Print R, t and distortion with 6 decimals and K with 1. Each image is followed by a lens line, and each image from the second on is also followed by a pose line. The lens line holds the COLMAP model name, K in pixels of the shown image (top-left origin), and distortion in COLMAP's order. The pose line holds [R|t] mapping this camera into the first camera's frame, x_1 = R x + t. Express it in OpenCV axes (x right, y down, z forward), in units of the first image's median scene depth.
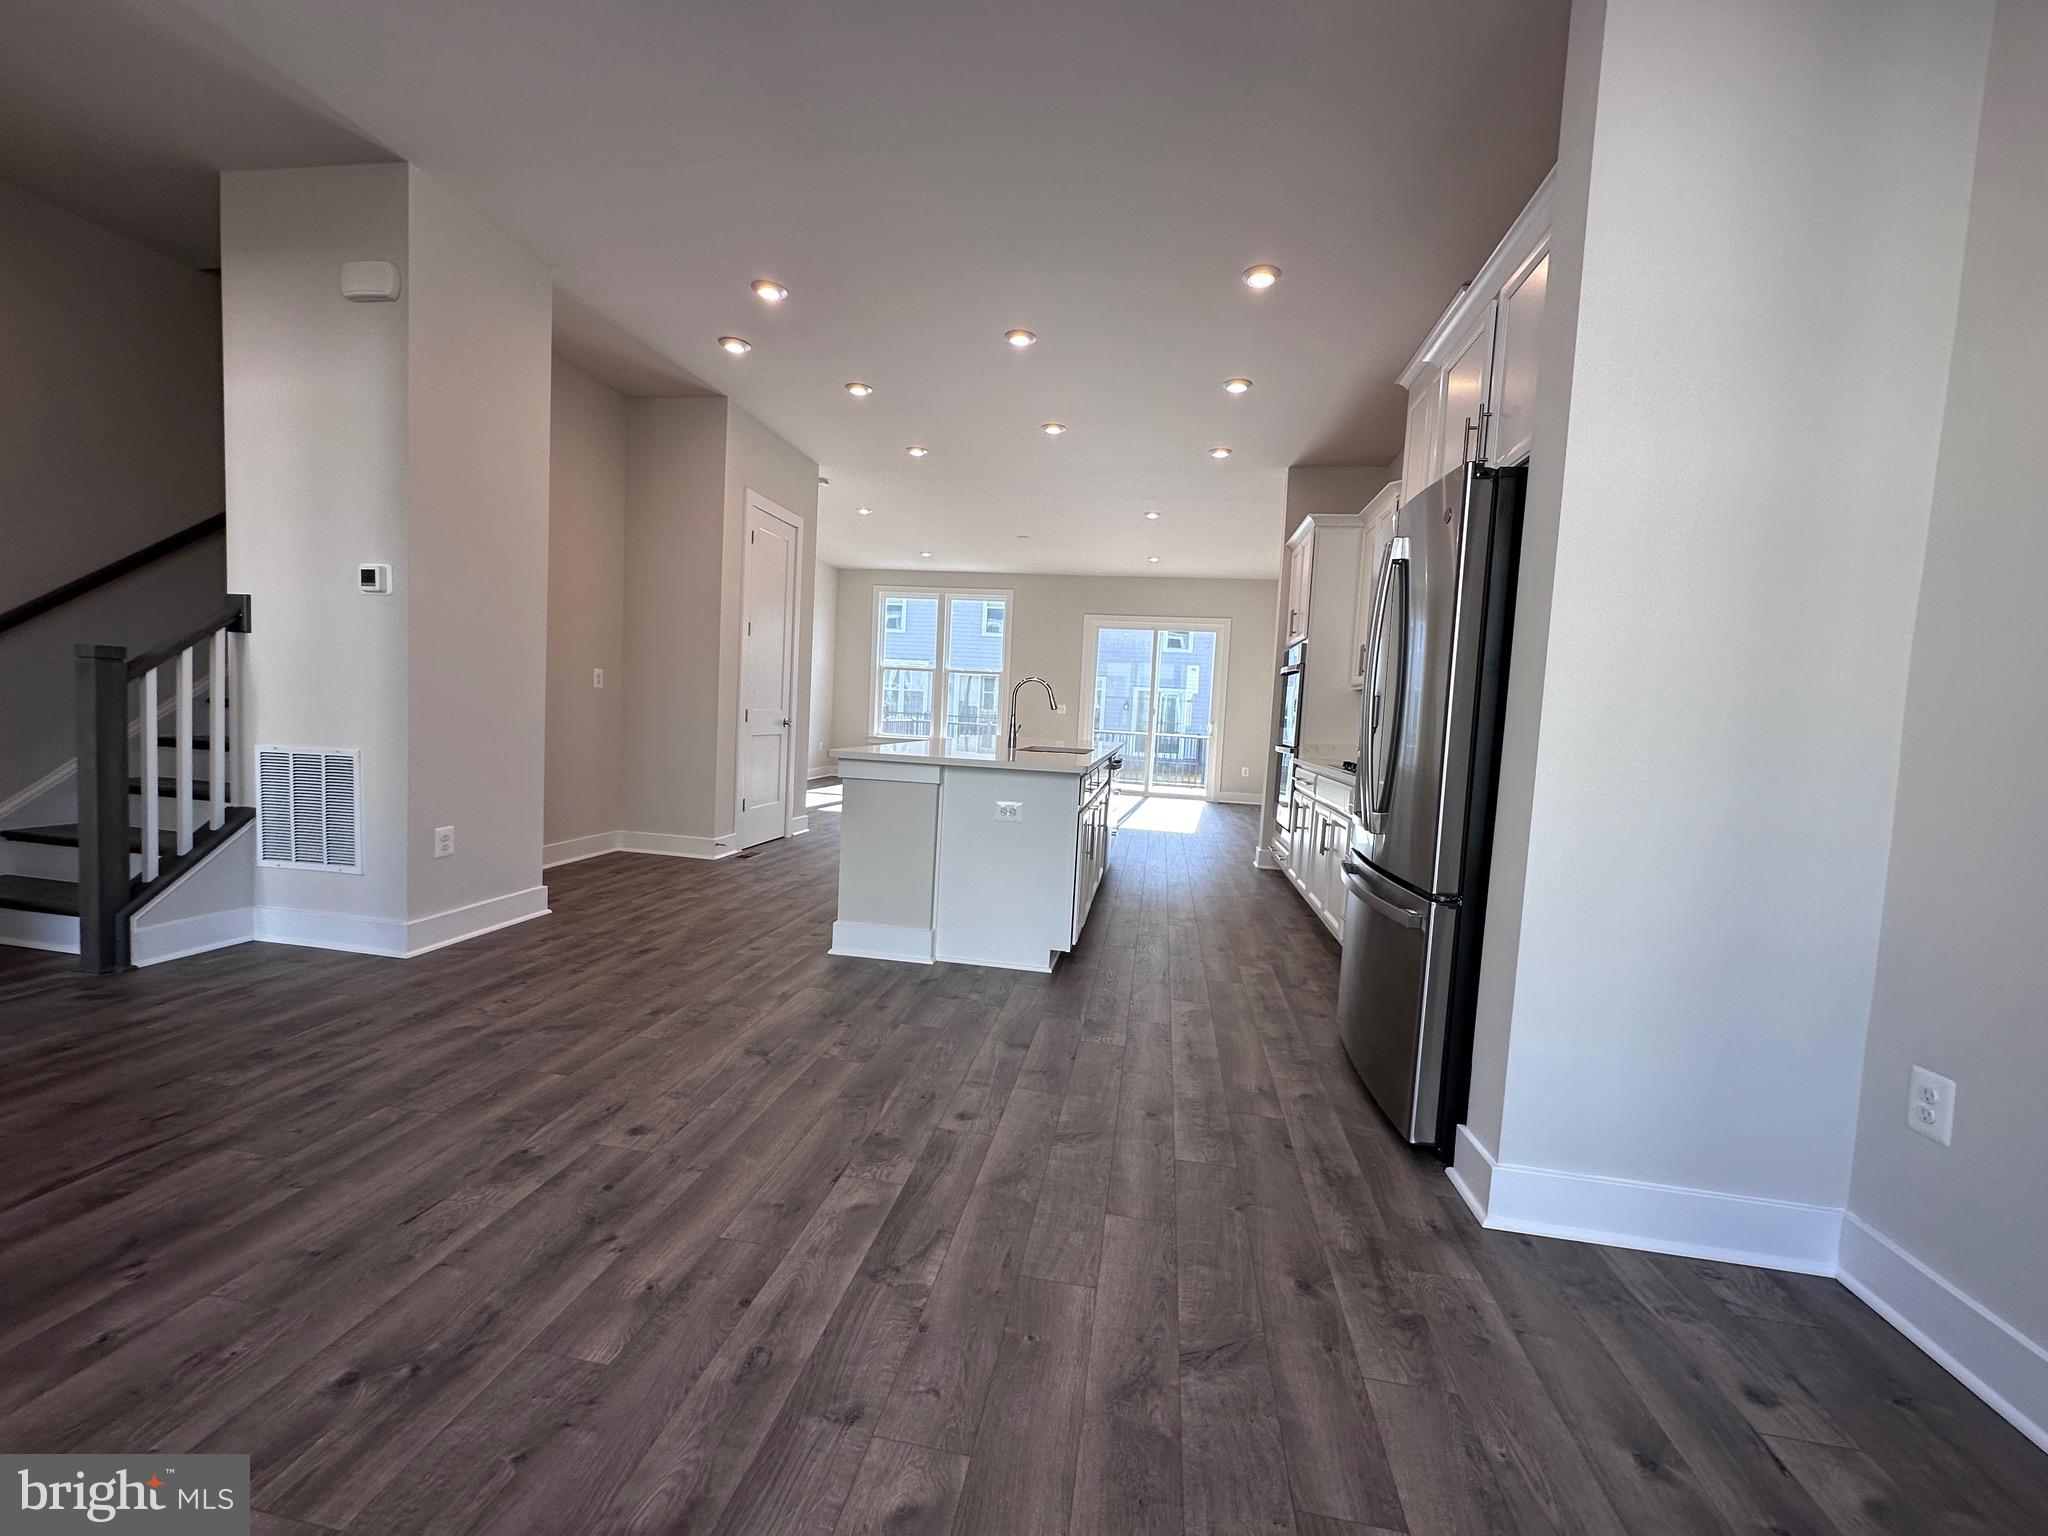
lens RADIAL K [[822.1, 0, 1025.3], [0, 822.1, 764.7], [0, 0, 1]] dist [-0.002628, 0.000809]
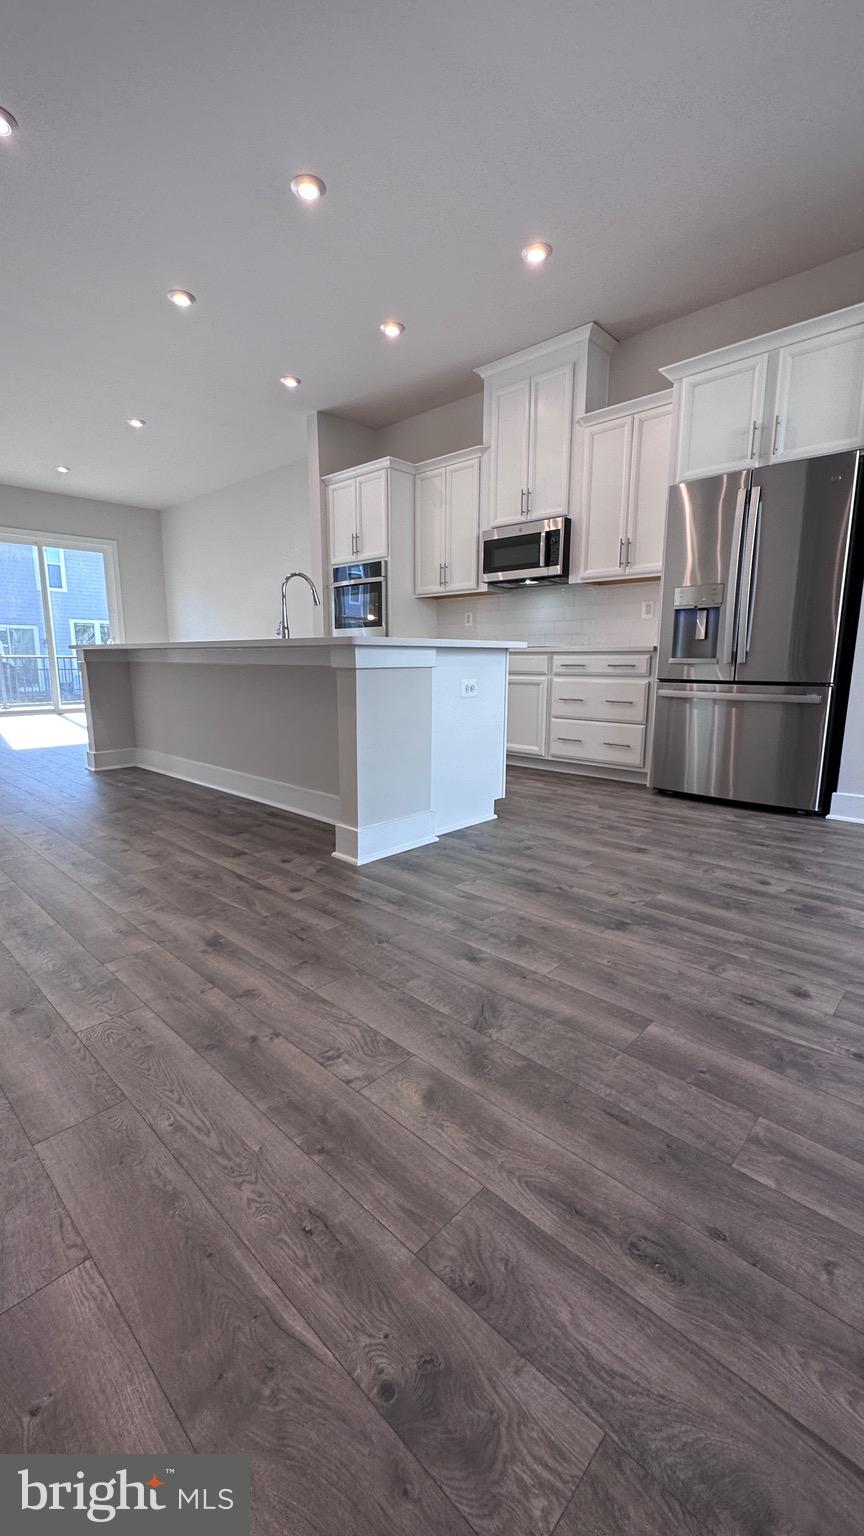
lens RADIAL K [[616.4, 0, 431.8], [0, 616.4, 770.2], [0, 0, 1]] dist [-0.004289, -0.000562]
pose [[0.553572, -0.200581, 0.808285, -1.062632], [0.080935, 0.978925, 0.187496, 0.008102], [-0.828859, -0.038374, 0.558140, 0.814329]]
